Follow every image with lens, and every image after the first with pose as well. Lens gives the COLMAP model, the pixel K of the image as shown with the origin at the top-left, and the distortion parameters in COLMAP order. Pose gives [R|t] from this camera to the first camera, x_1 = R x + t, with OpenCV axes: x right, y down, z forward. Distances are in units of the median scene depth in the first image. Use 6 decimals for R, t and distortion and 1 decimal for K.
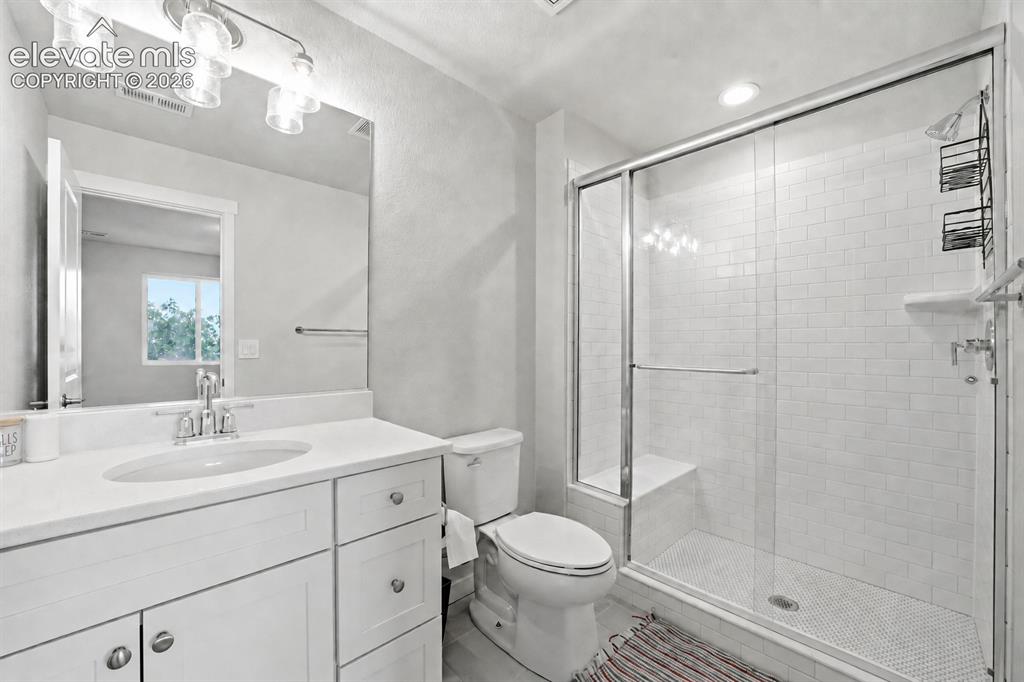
lens RADIAL K [[401.7, 0, 509.7], [0, 401.7, 344.1], [0, 0, 1]] dist [-0.001740, -0.000107]
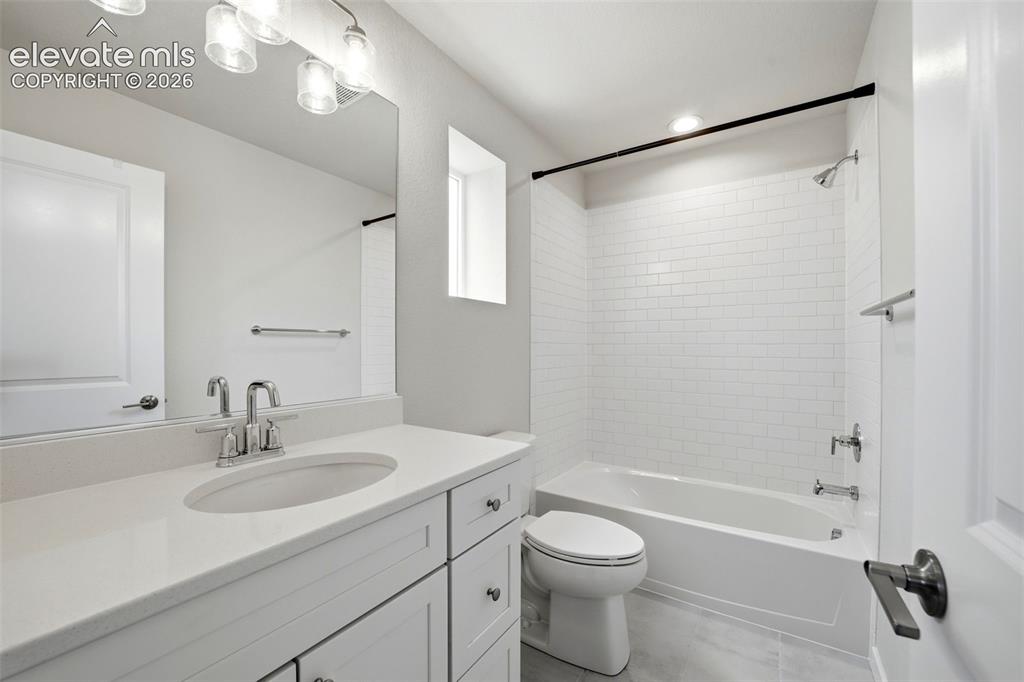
lens RADIAL K [[401.7, 0, 509.7], [0, 401.7, 344.1], [0, 0, 1]] dist [-0.001740, -0.000107]
pose [[0.974880, 0.000102, 0.222731, -0.376595], [0.000238, 0.999999, -0.001497, -0.004206], [-0.222731, 0.001513, 0.974879, 0.036539]]
